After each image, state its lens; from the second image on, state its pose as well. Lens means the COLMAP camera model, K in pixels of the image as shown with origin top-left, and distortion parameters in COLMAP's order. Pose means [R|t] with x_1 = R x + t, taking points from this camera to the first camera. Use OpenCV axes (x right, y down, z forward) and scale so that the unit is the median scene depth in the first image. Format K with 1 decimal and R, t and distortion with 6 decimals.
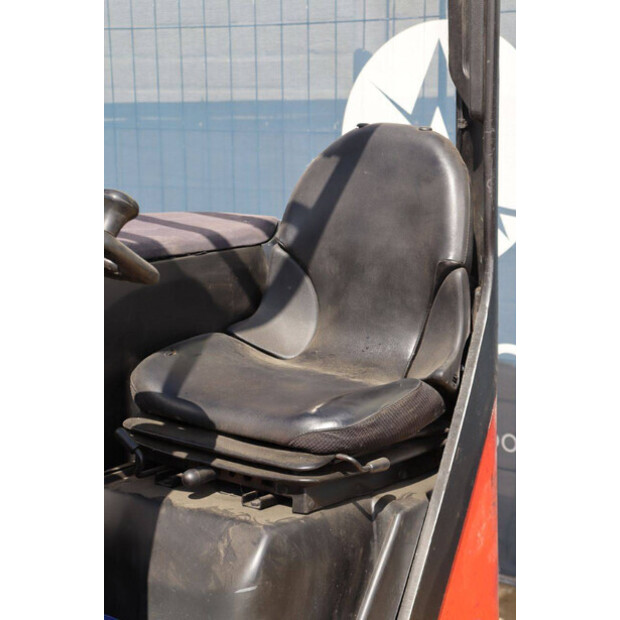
lens RADIAL K [[1429.6, 0, 269.5], [0, 1429.6, 310.3], [0, 0, 1]] dist [0.363923, 0.145214]
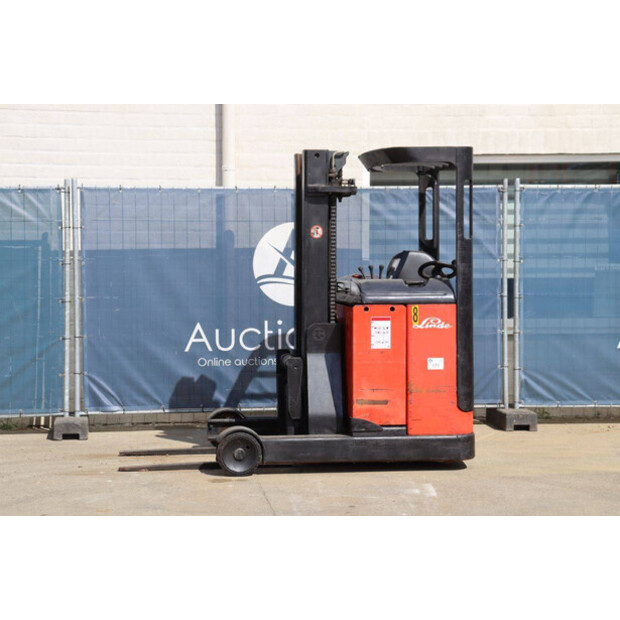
lens RADIAL K [[1465.6, 0, 310.0], [0, 1465.6, 310.0], [0, 0, 1]] dist [0.384762, 0.692533]
pose [[0.677550, -0.018428, 0.735246, -3.314966], [0.108015, 0.991339, -0.074693, 0.333058], [-0.727502, 0.130026, 0.673672, -1.651731]]
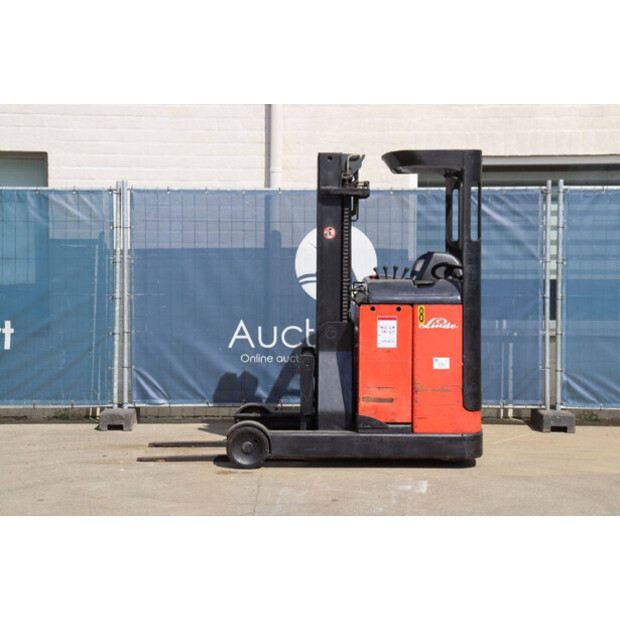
lens RADIAL K [[1465.6, 0, 310.0], [0, 1465.6, 310.0], [0, 0, 1]] dist [0.384762, 0.692533]
pose [[0.762344, -0.010887, 0.647080, -3.057566], [0.086545, 0.992593, -0.085260, 0.383883], [-0.641359, 0.120999, 0.757640, -2.042451]]
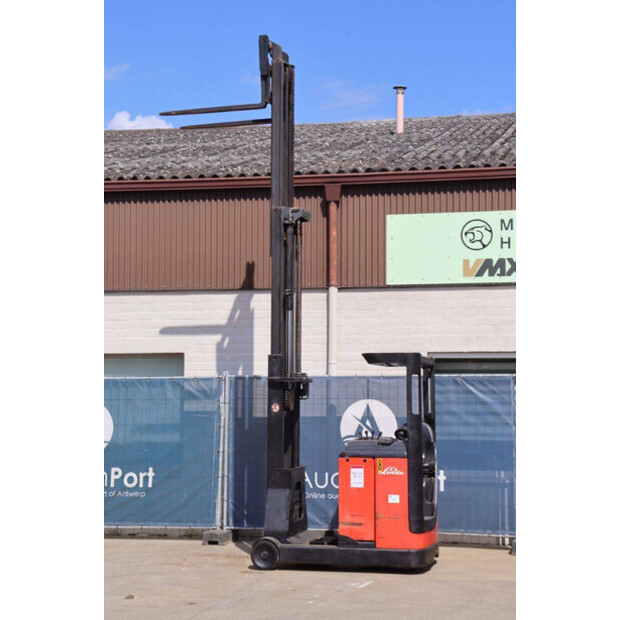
lens RADIAL K [[1255.7, 0, 309.5], [0, 1255.7, 292.1], [0, 0, 1]] dist [0.258503, 0.040683]
pose [[0.885695, 0.058144, 0.460613, -2.852278], [0.057338, 0.970832, -0.232803, 0.568691], [-0.460714, 0.232603, 0.856527, -3.540834]]
